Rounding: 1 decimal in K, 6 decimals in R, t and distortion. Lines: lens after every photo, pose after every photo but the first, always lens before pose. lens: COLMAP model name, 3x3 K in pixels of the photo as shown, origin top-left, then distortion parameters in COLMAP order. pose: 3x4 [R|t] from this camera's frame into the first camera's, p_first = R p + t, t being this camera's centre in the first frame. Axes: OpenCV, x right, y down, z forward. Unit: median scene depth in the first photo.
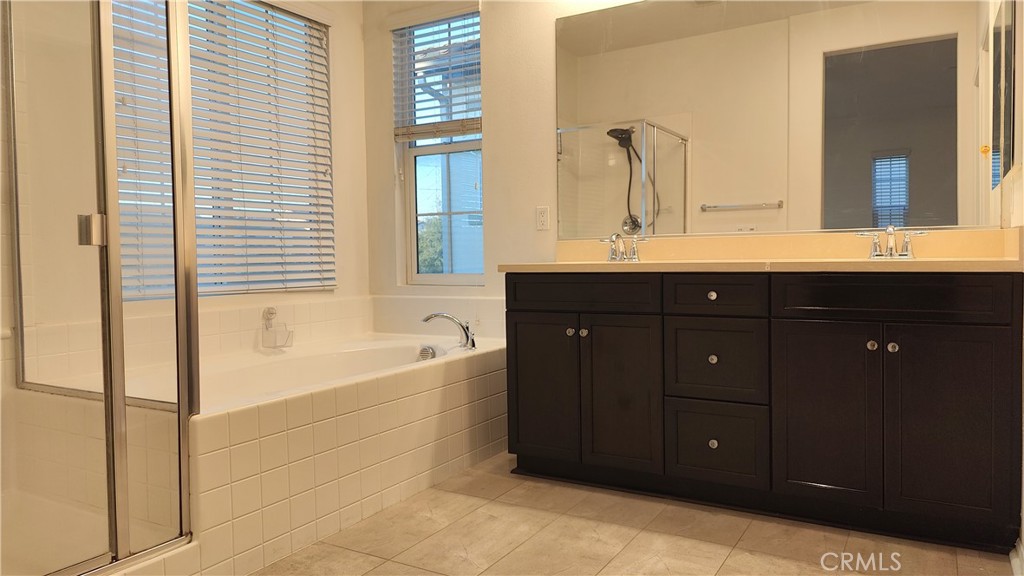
lens RADIAL K [[709.9, 0, 512.0], [0, 709.9, 288.0], [0, 0, 1]] dist [0.024756, -0.000439]
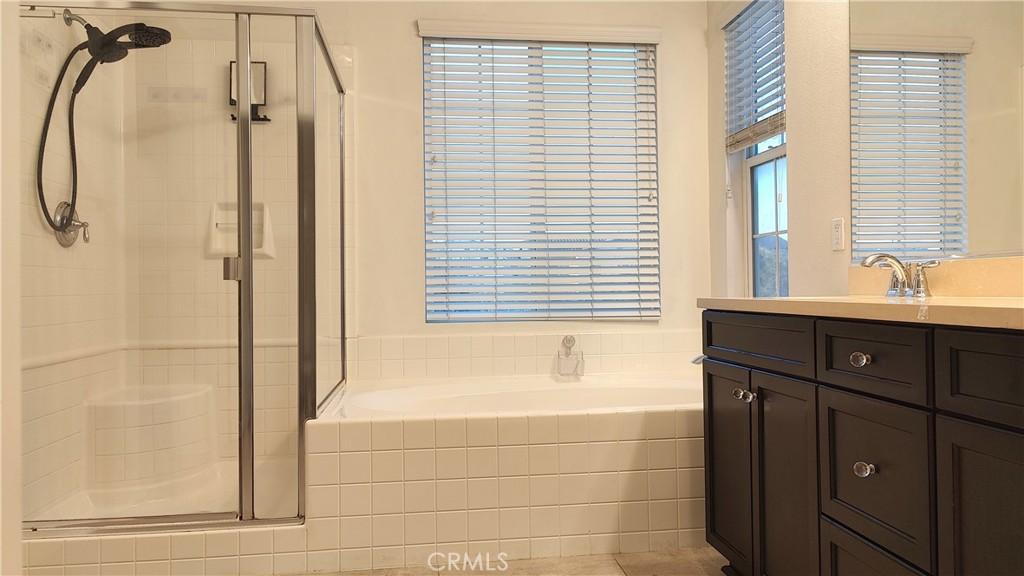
lens RADIAL K [[709.9, 0, 512.0], [0, 709.9, 288.0], [0, 0, 1]] dist [0.024756, -0.000439]
pose [[0.617506, 0.007806, -0.786528, 0.419720], [-0.033796, 0.999291, -0.016616, -0.021208], [0.785840, 0.036843, 0.617332, 0.305834]]
